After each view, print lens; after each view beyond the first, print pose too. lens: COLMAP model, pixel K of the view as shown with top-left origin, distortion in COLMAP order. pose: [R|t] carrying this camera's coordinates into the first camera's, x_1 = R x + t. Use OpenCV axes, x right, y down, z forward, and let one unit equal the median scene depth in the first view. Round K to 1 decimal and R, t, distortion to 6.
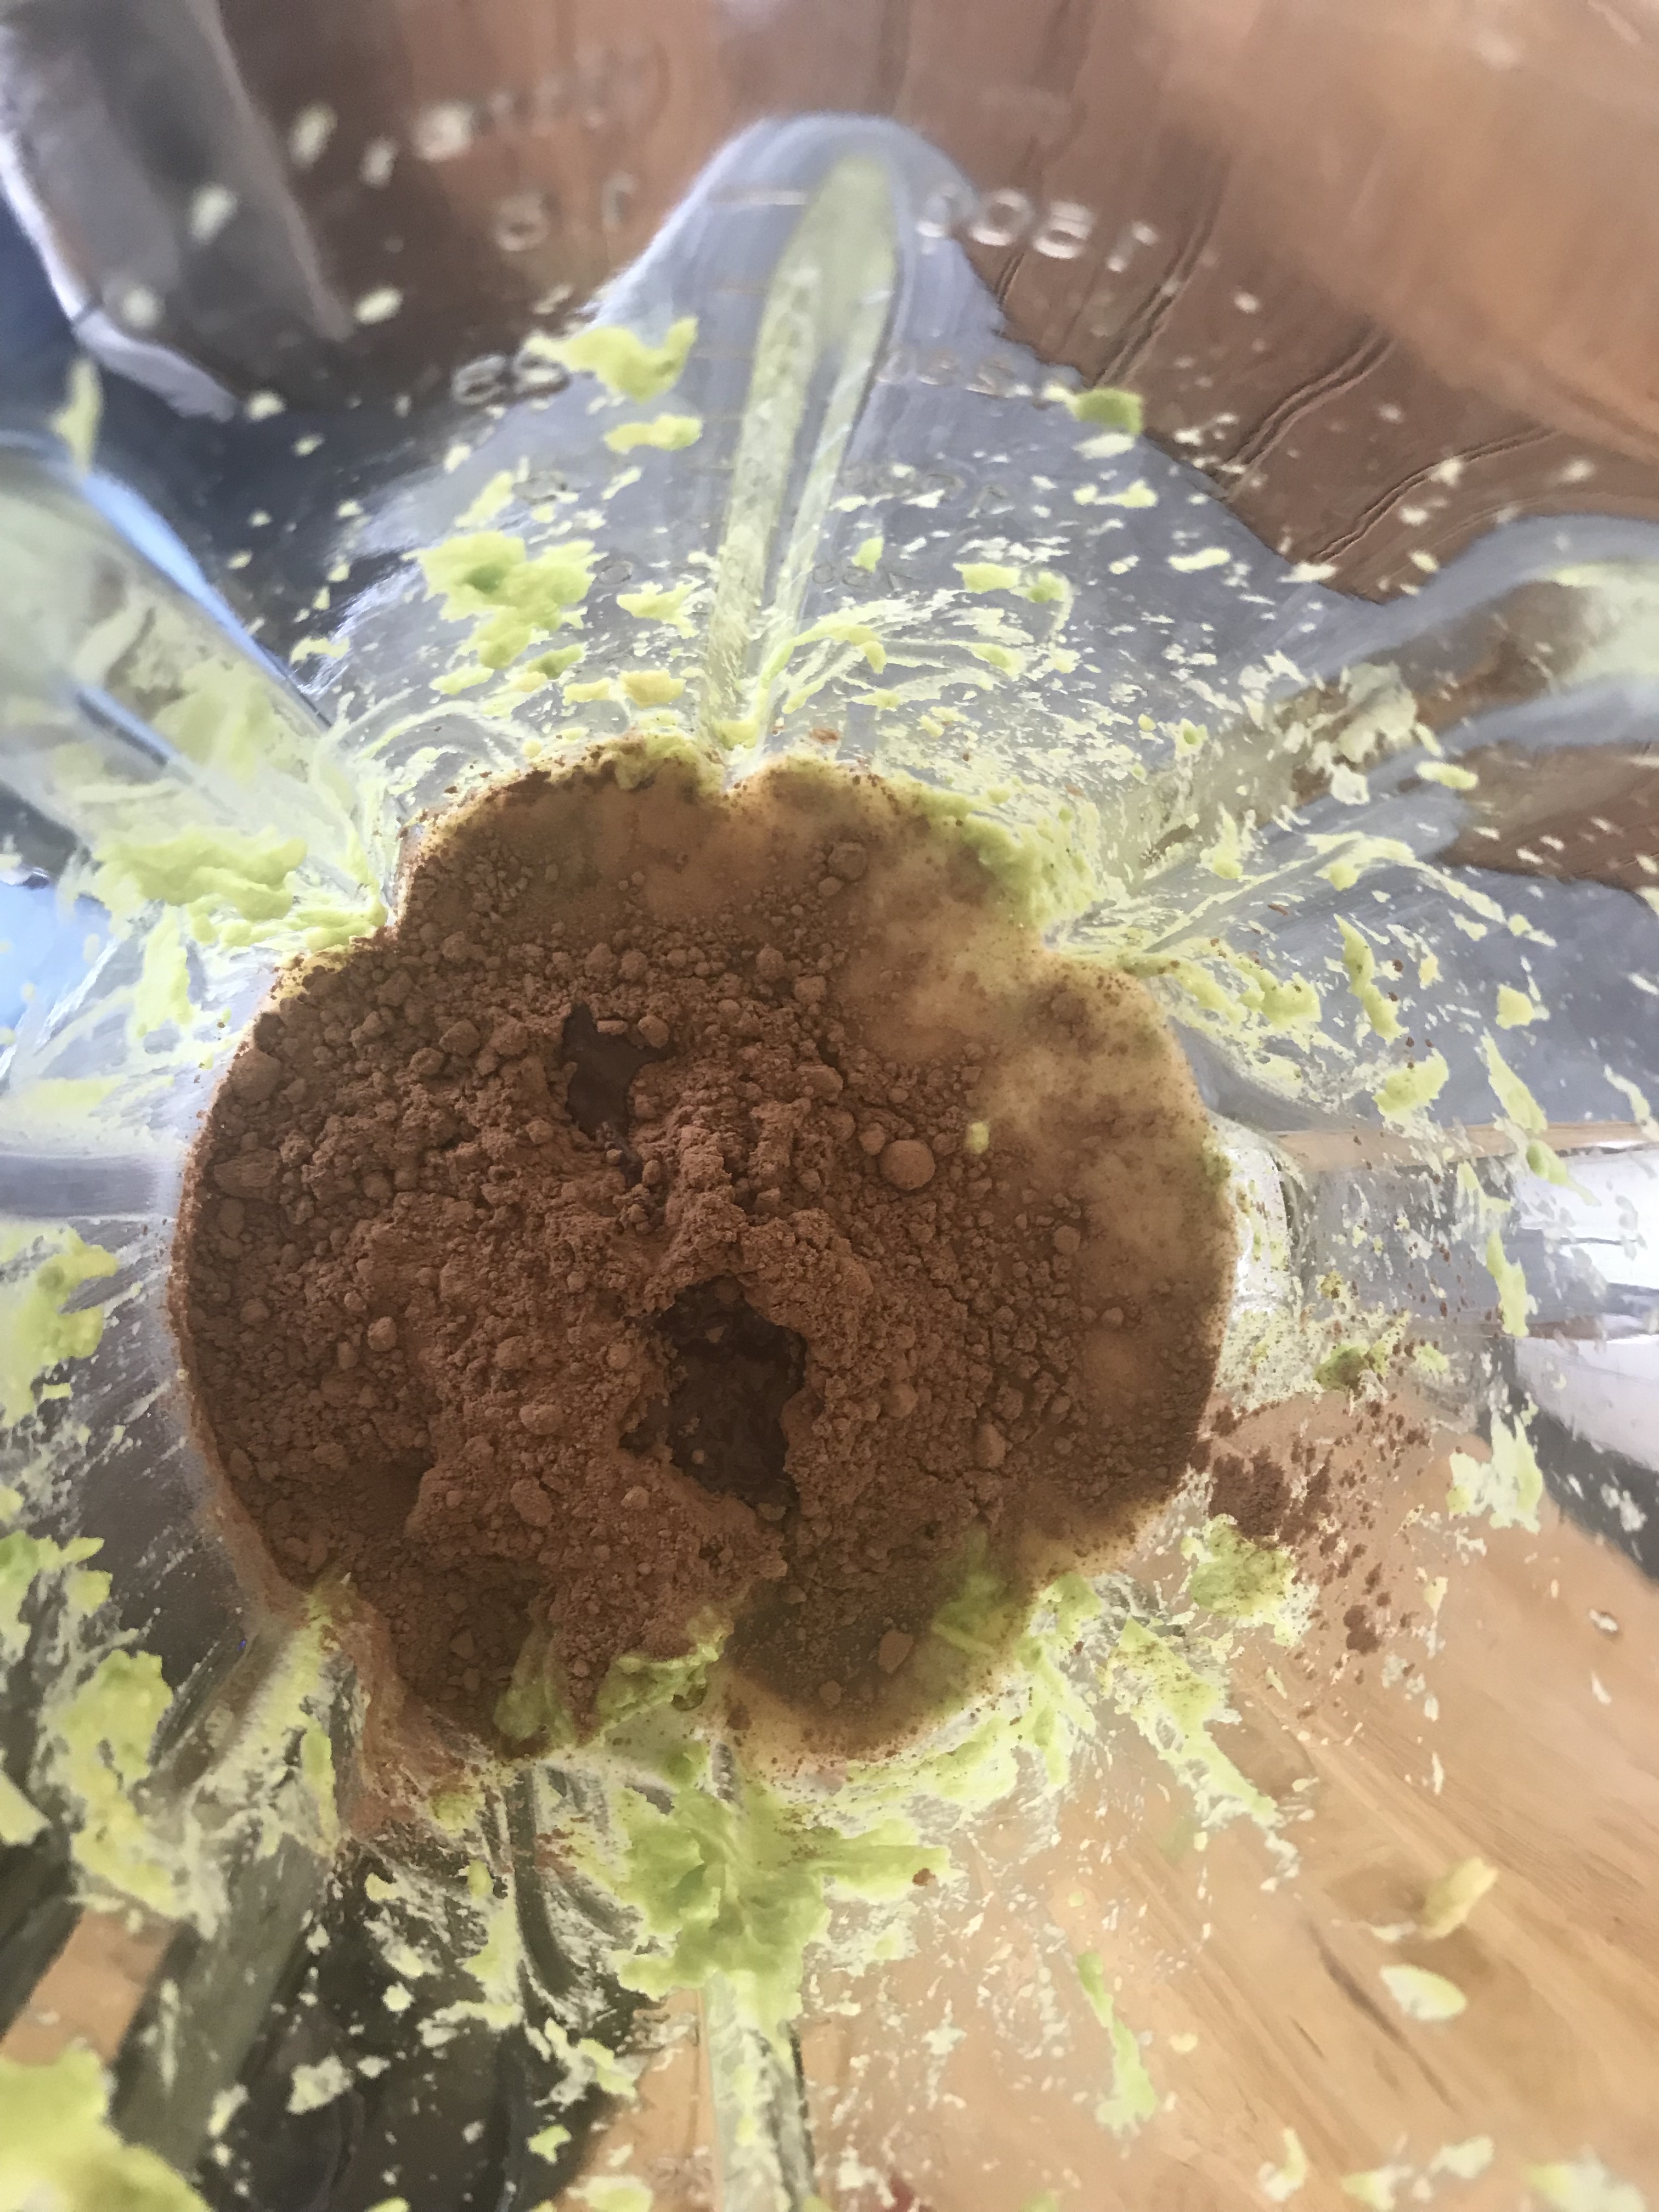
lens RADIAL K [[1944.8, 0, 820.7], [0, 1944.8, 1127.4], [0, 0, 1]] dist [-0.005754, -0.022168]
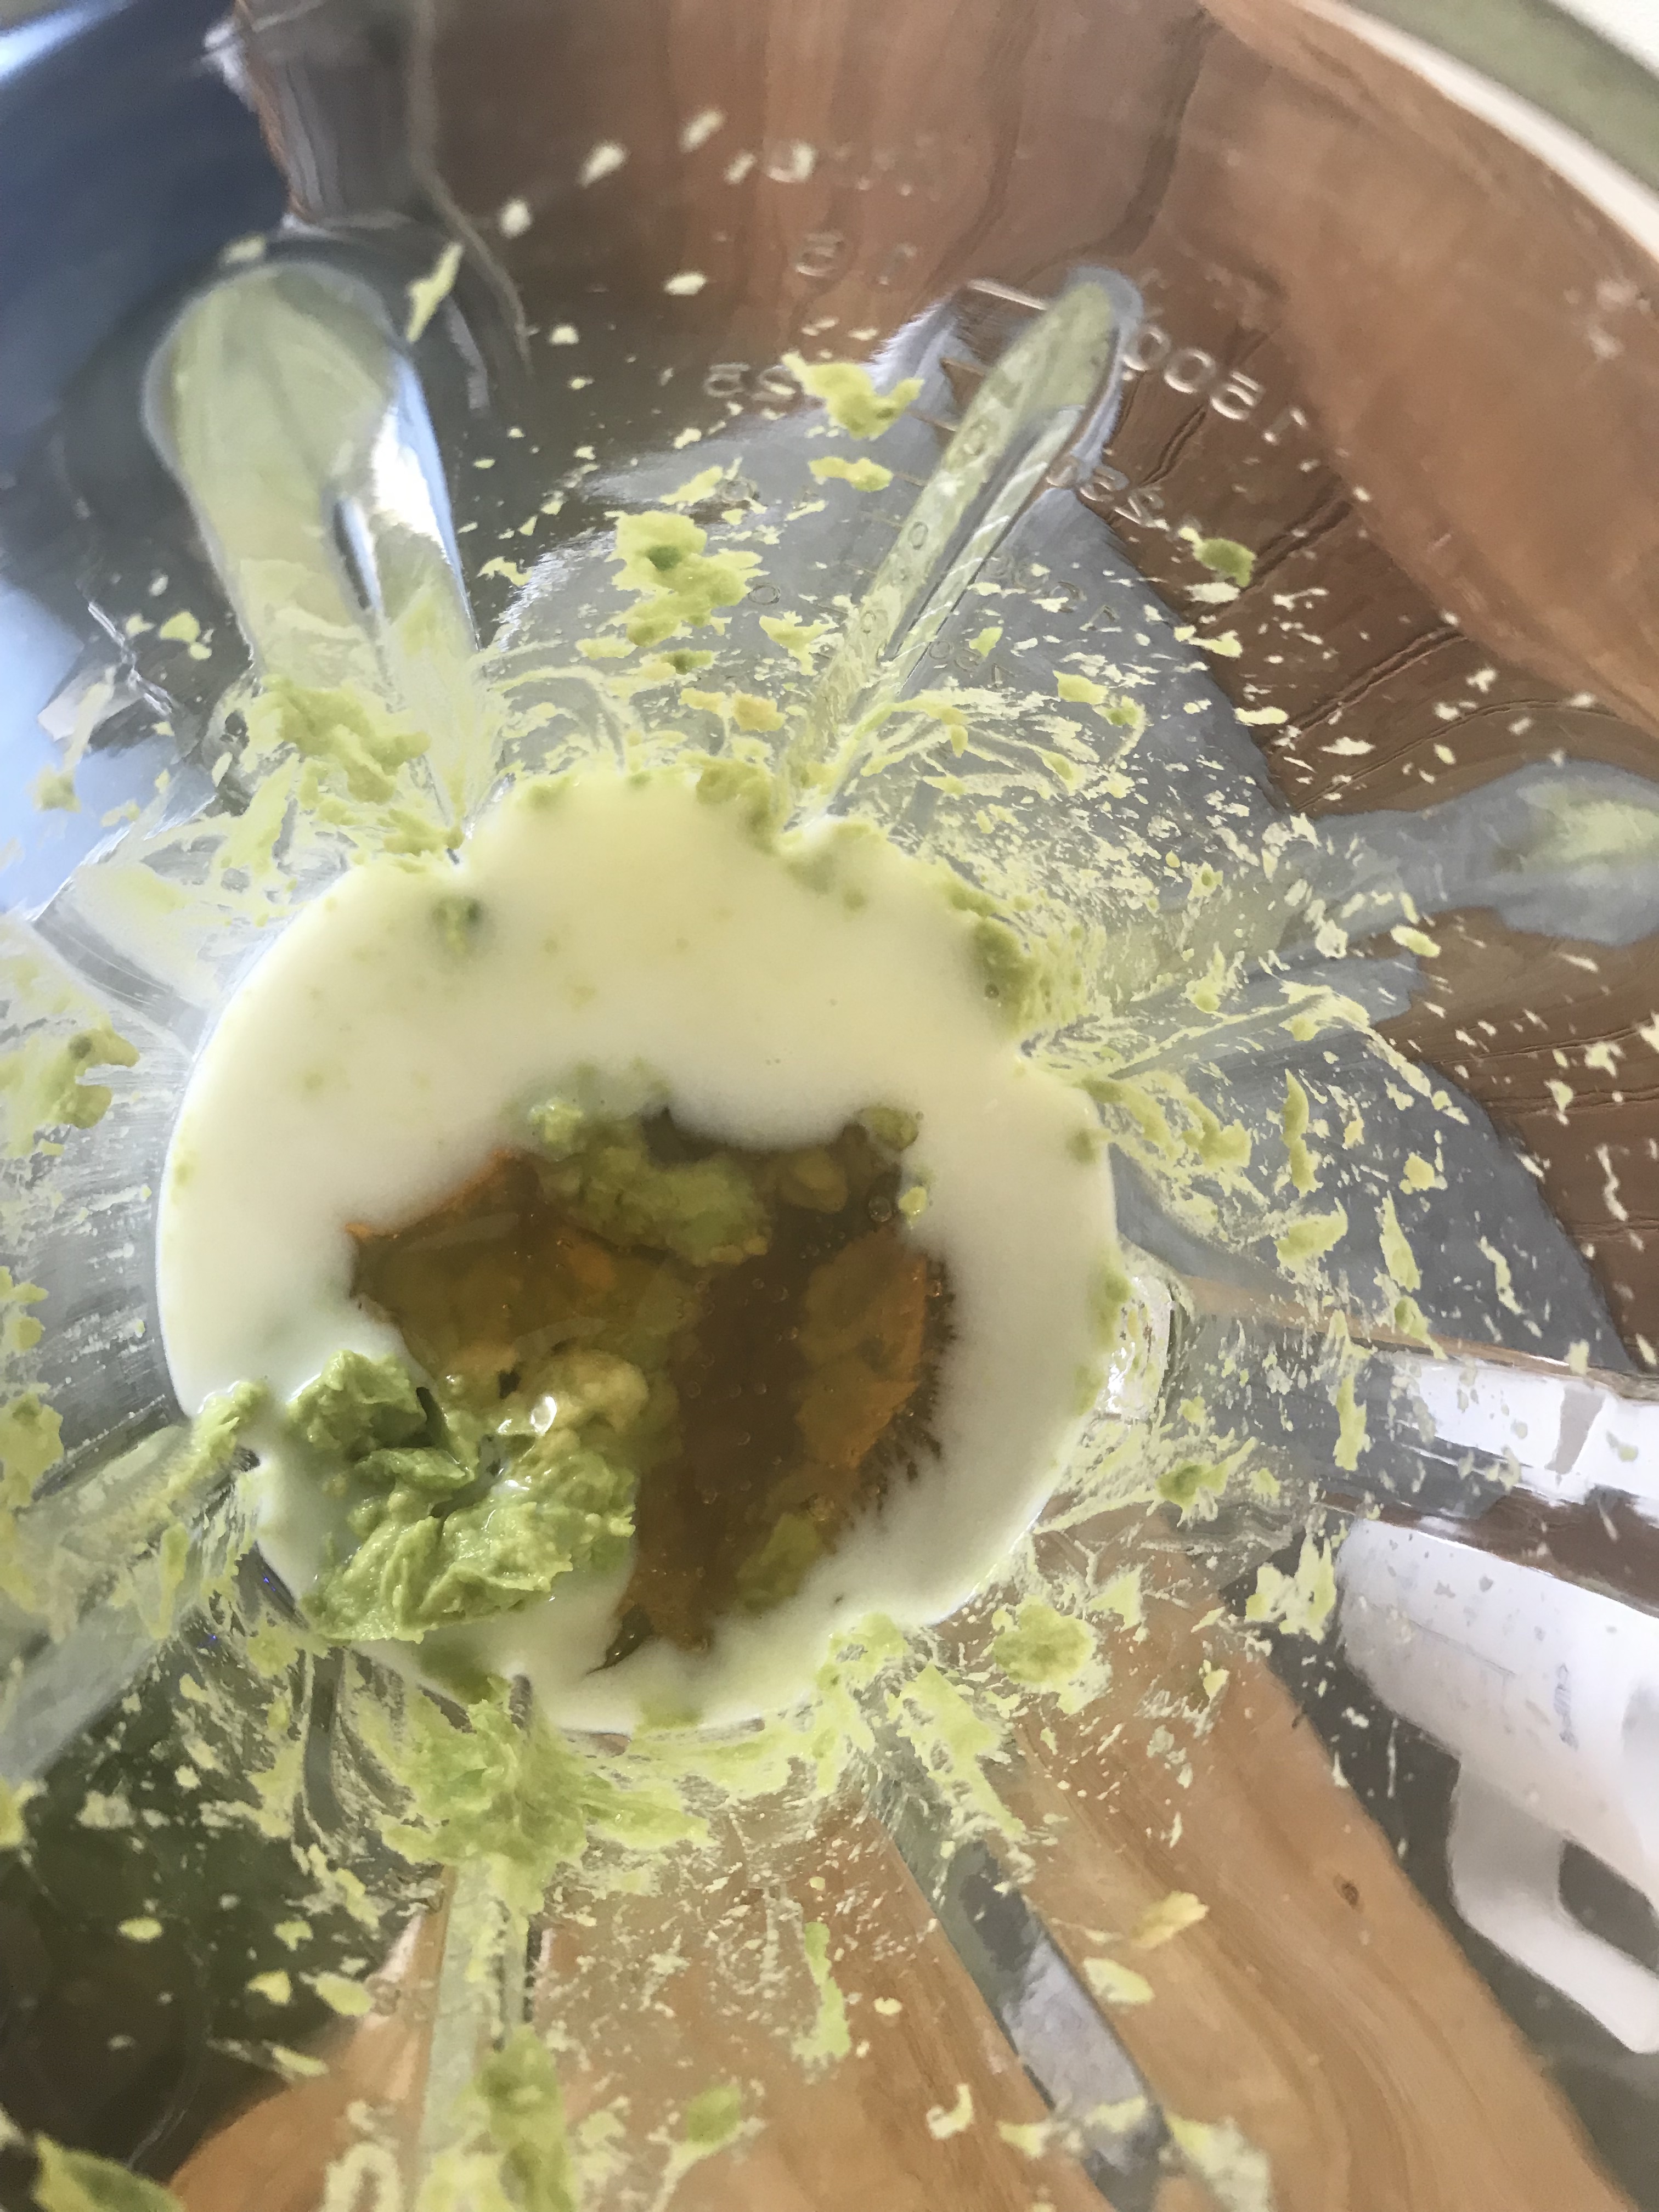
lens RADIAL K [[1934.7, 0, 829.5], [0, 1934.7, 1106.0], [0, 0, 1]] dist [0.046190, -0.206726]
pose [[0.957399, 0.287010, 0.031832, -0.019752], [-0.282416, 0.953624, -0.104124, 0.105139], [-0.060240, 0.090698, 0.994055, -0.103811]]
